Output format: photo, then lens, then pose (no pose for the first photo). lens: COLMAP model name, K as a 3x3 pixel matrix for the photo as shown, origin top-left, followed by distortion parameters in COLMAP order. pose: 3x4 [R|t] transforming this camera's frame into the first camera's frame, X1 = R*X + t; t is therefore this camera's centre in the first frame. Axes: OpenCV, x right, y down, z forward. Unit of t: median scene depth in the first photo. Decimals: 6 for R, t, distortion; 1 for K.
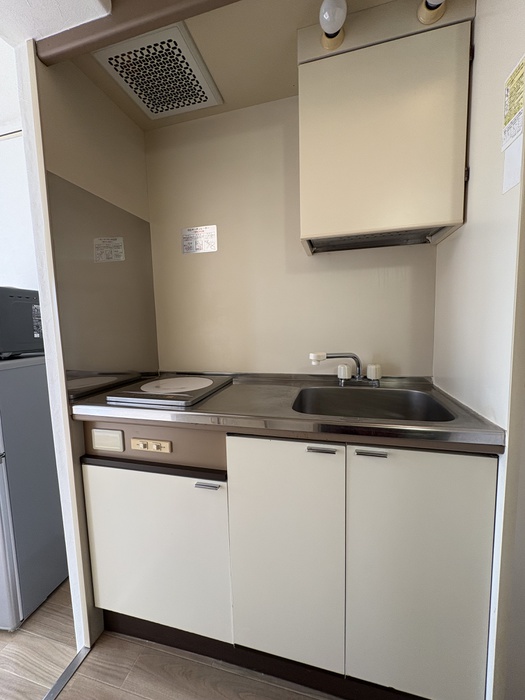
lens RADIAL K [[275.8, 0, 262.5], [0, 275.8, 349.9], [0, 0, 1]] dist [0.000499, -0.000990]
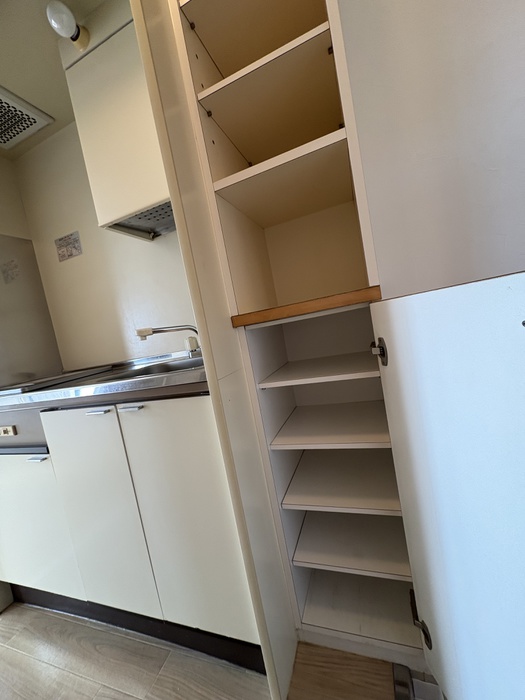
lens RADIAL K [[275.8, 0, 261.8], [0, 275.8, 349.3], [0, 0, 1]] dist [0.000499, -0.000990]
pose [[0.982901, -0.150771, -0.105710, 0.830955], [0.150343, 0.988560, -0.012051, 0.189499], [0.106317, -0.004048, 0.994324, -0.013590]]
